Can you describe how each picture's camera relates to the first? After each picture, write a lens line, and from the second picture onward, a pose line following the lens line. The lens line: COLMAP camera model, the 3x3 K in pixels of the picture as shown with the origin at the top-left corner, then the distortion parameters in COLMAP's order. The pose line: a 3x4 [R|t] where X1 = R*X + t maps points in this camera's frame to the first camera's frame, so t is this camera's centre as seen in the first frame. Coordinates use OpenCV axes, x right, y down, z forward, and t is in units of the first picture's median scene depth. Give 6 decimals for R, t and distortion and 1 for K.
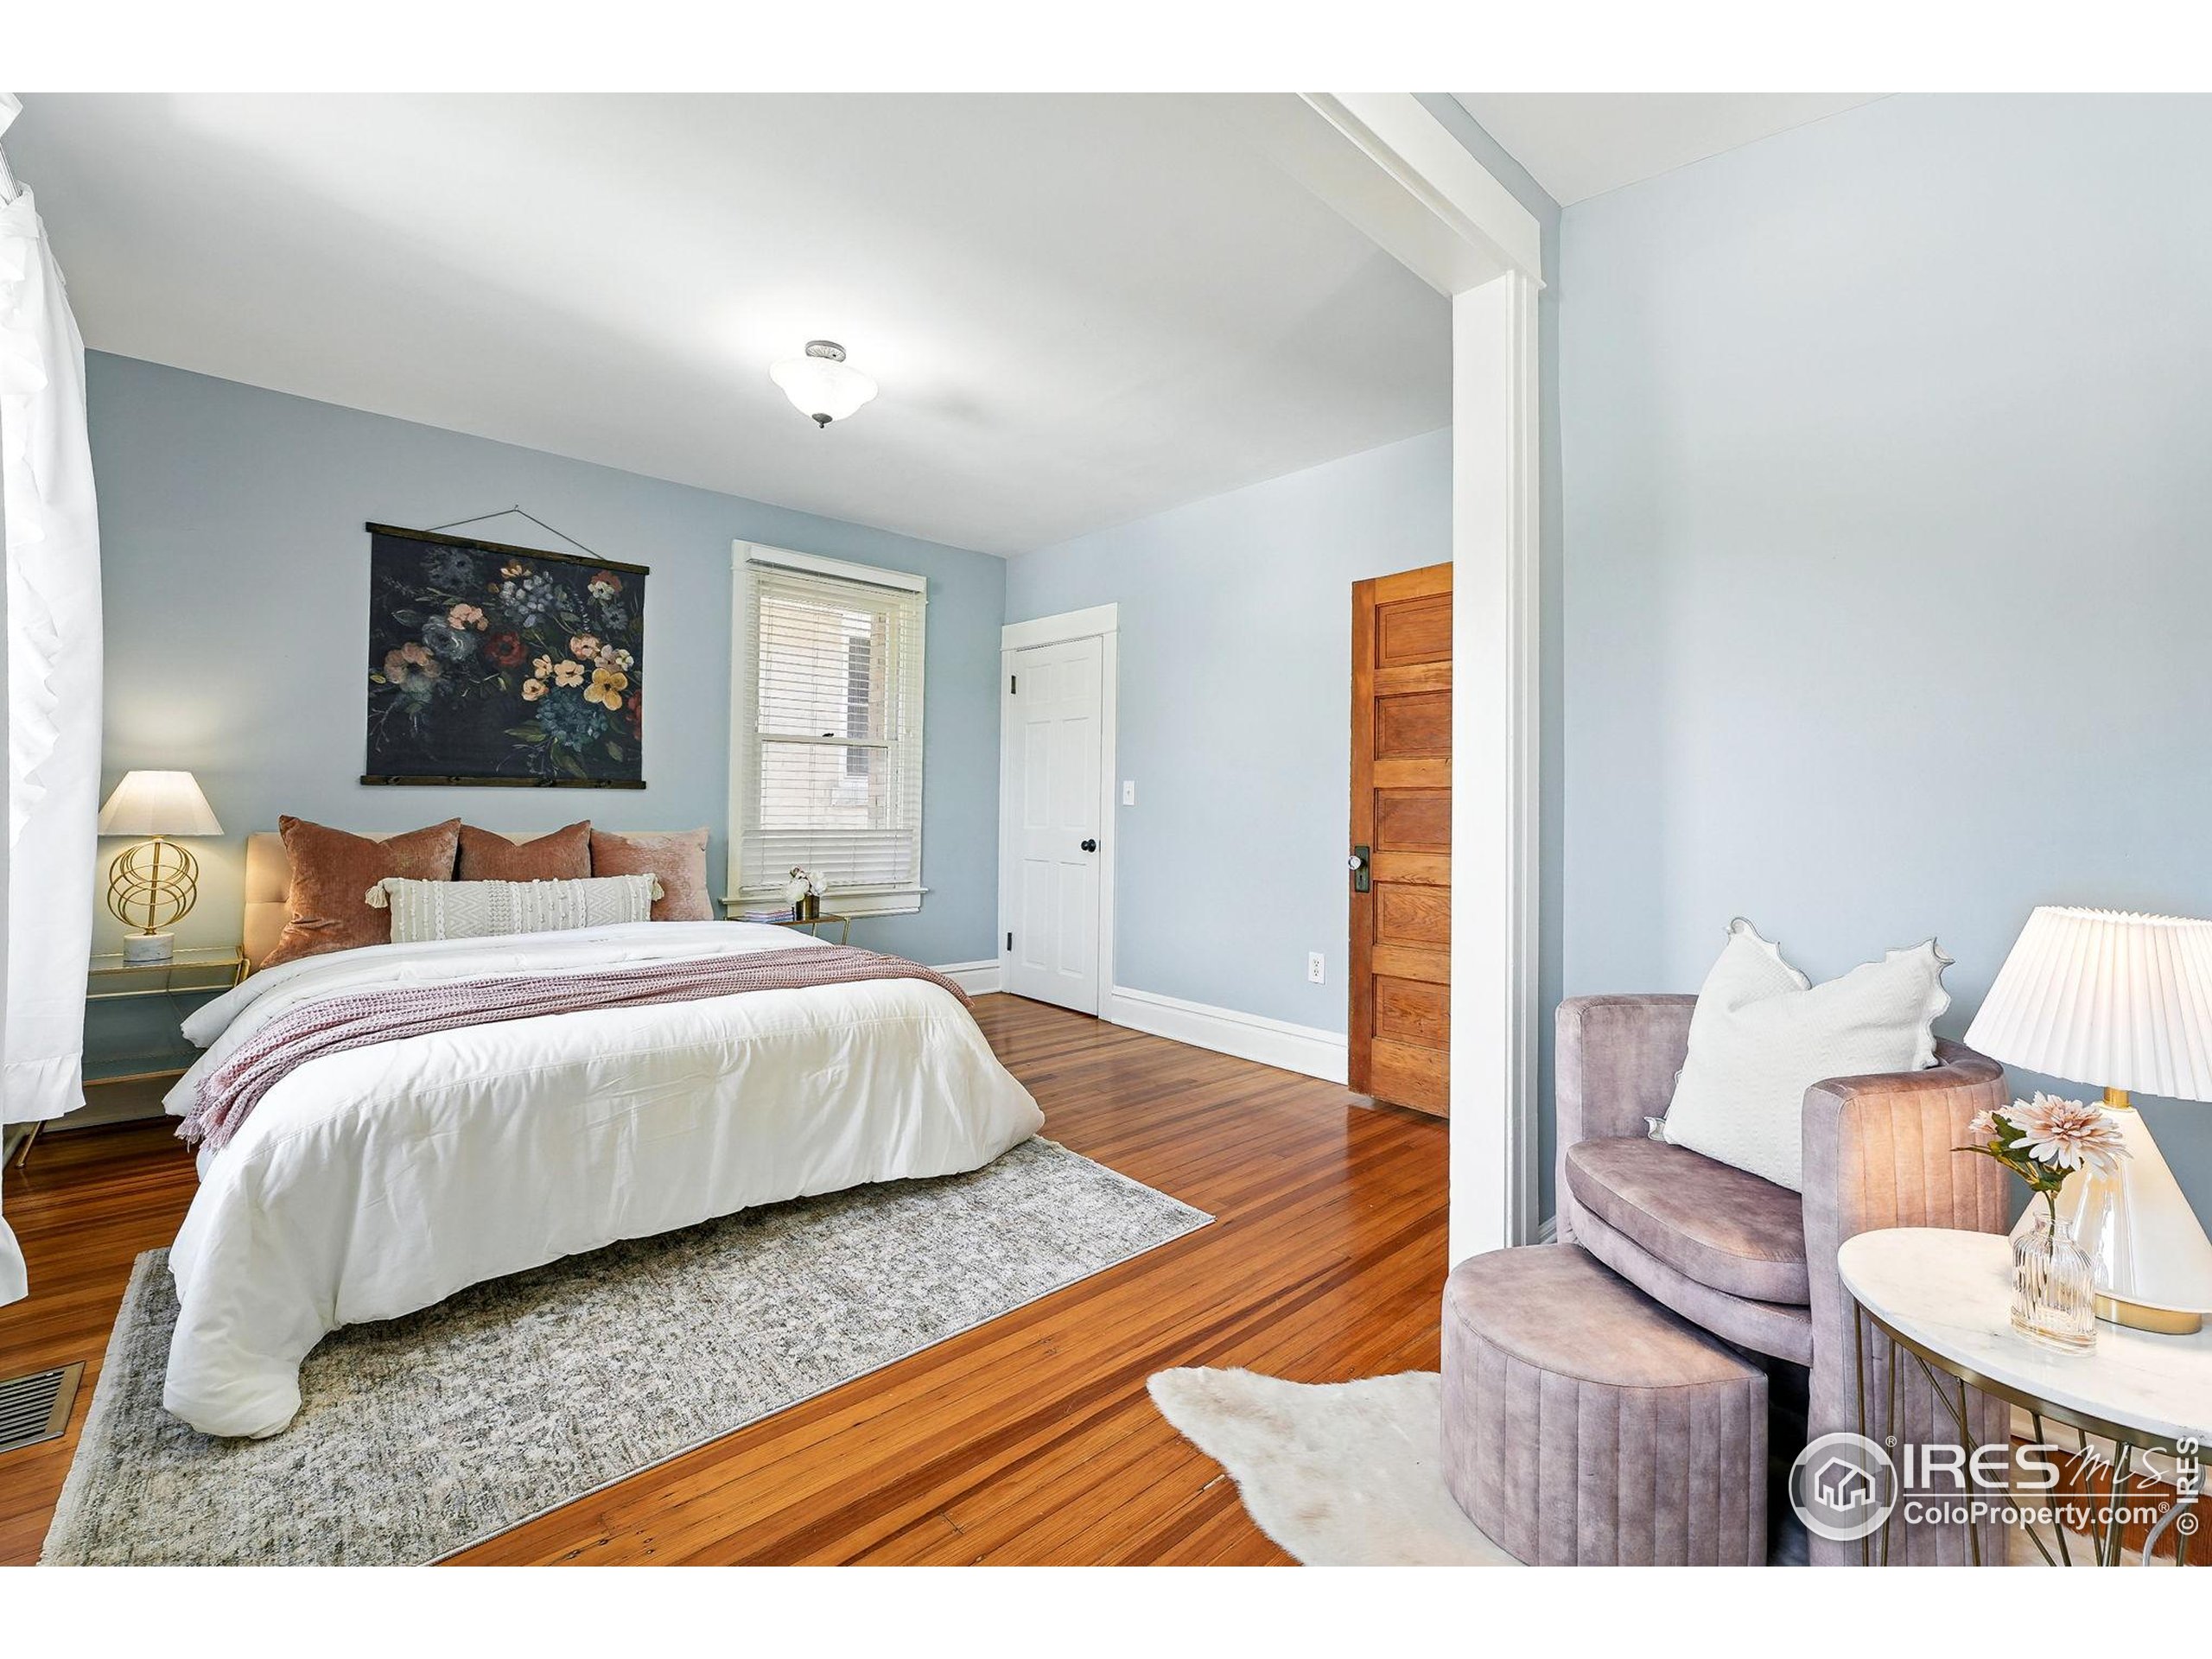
lens RADIAL K [[959.5, 0, 1110.9], [0, 959.5, 781.9], [0, 0, 1]] dist [-0.000450, 0.000056]
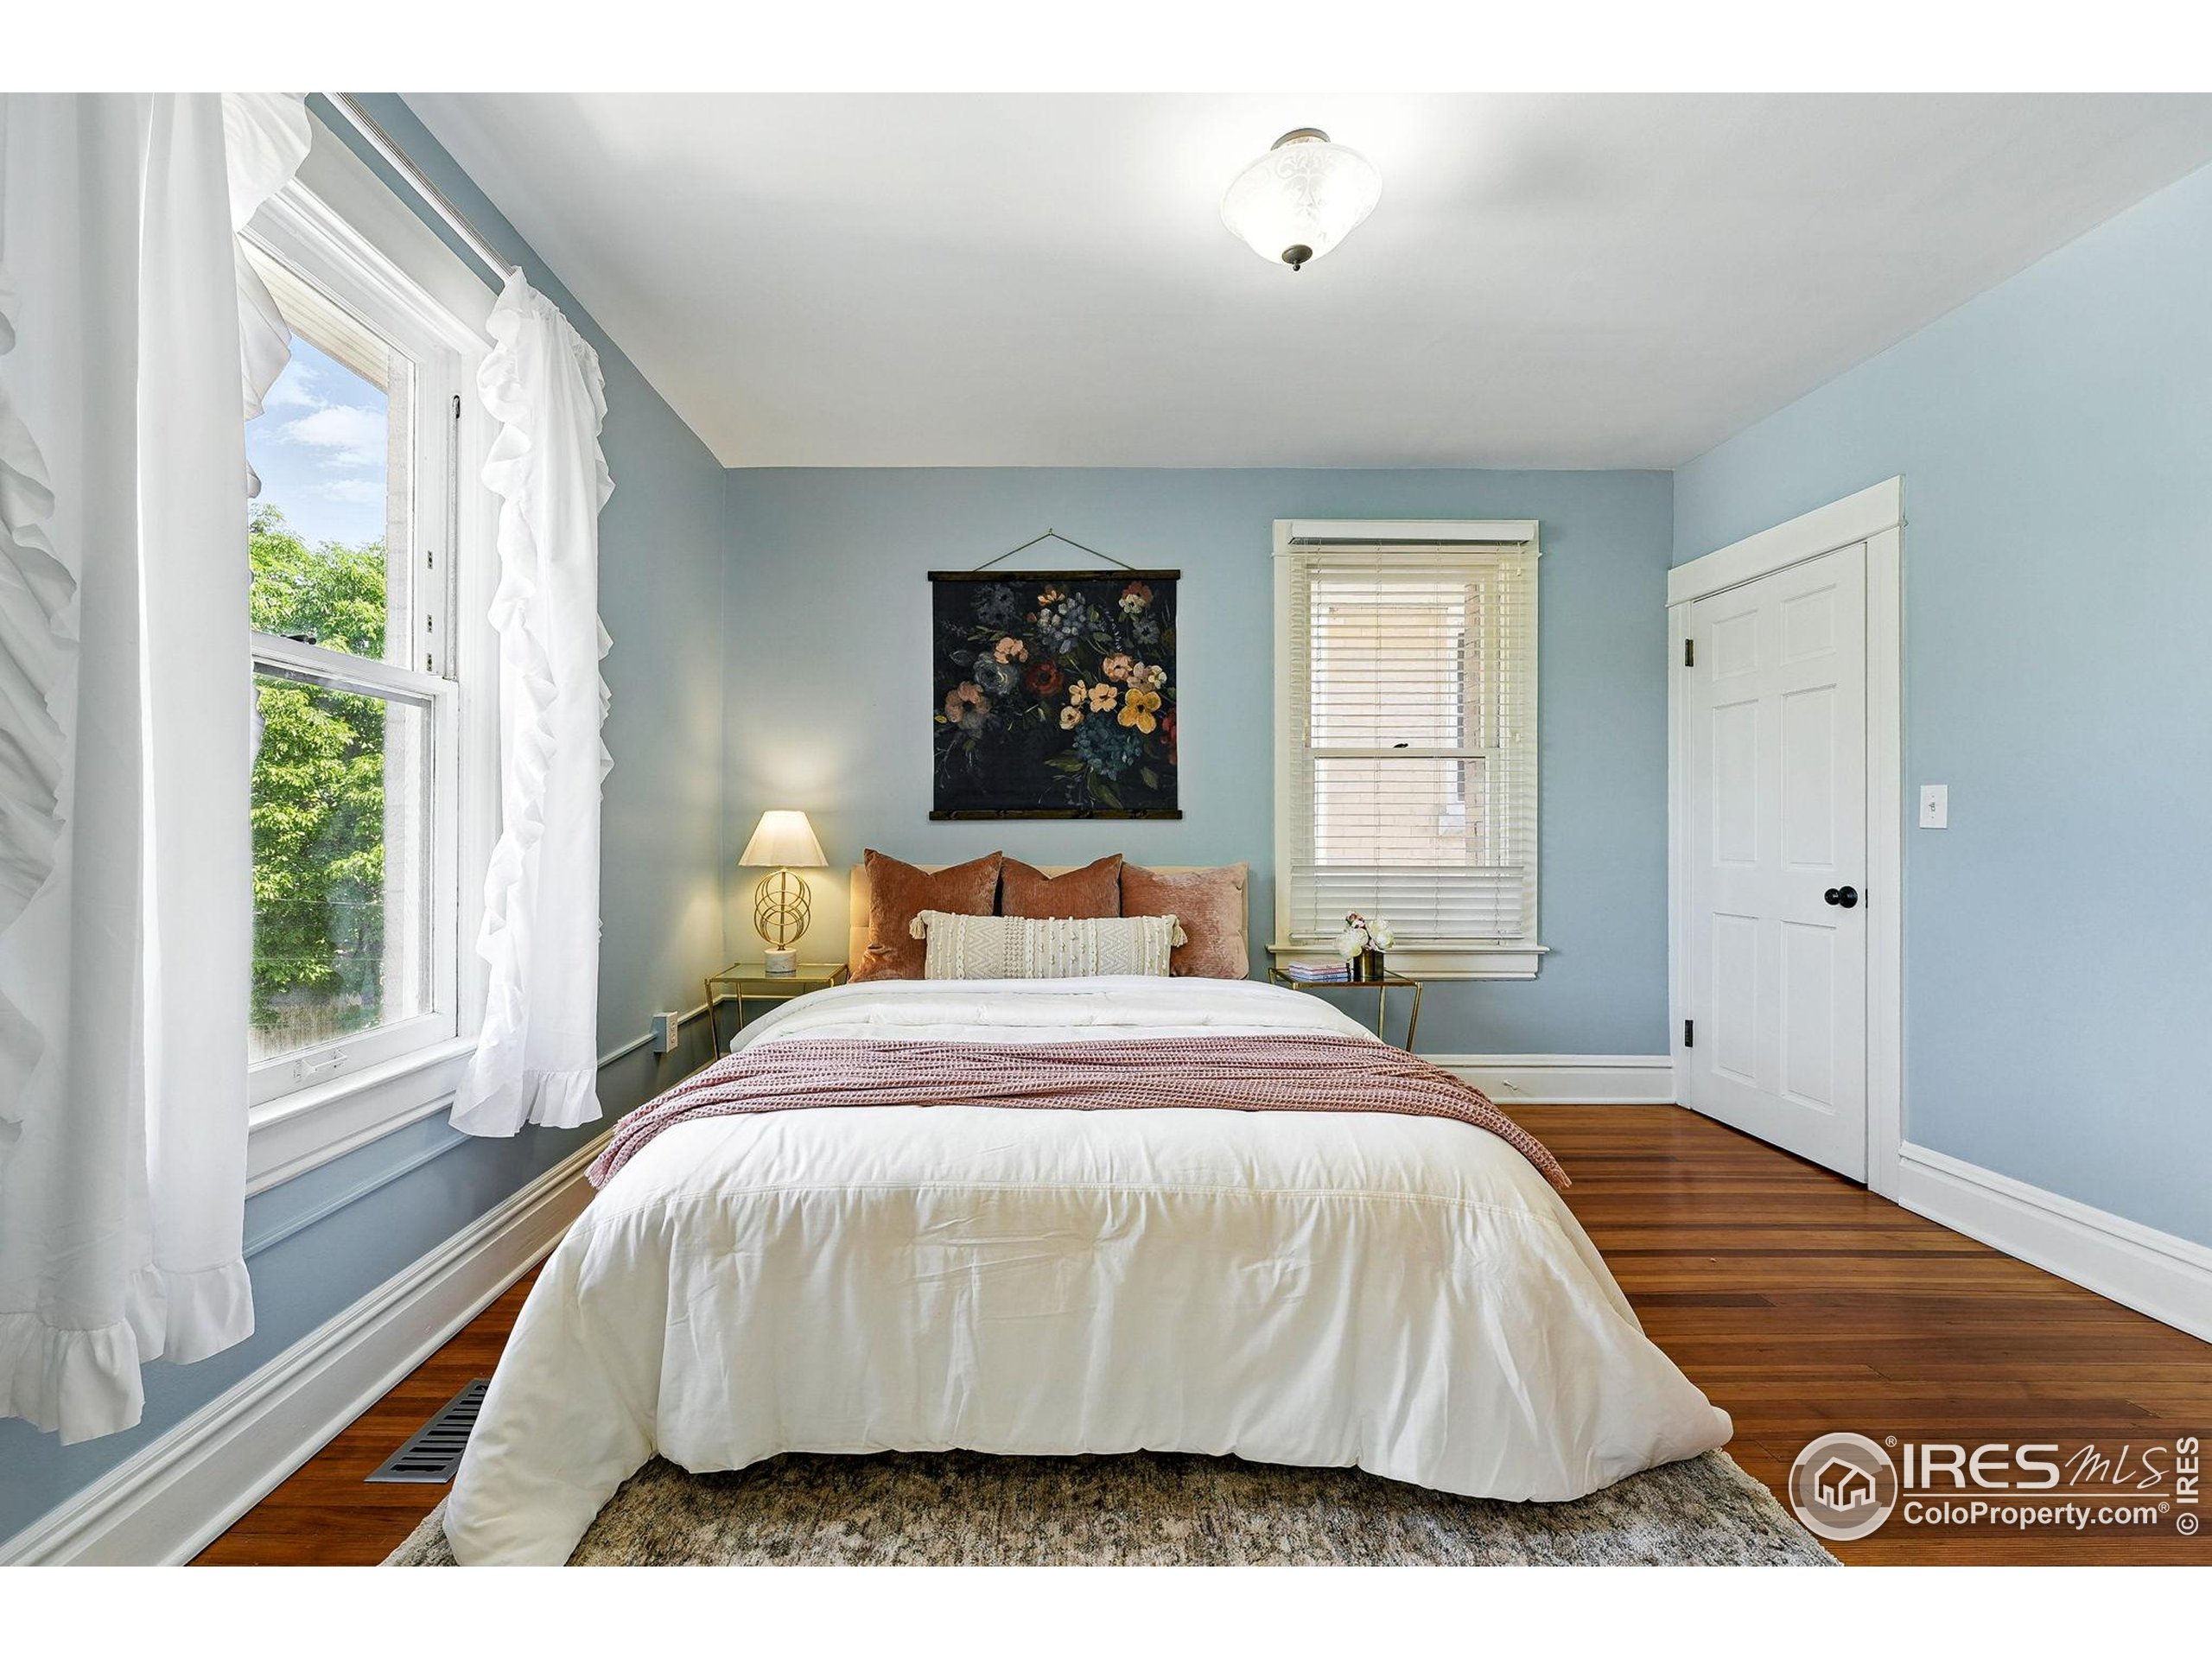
lens RADIAL K [[910.5, 0, 1043.7], [0, 910.5, 833.9], [0, 0, 1]] dist [-0.002095, -0.000015]
pose [[0.734161, -0.013204, -0.678847, -0.003855], [0.025911, 0.999627, 0.008578, 0.011947], [0.678481, -0.023887, 0.734230, 0.314985]]
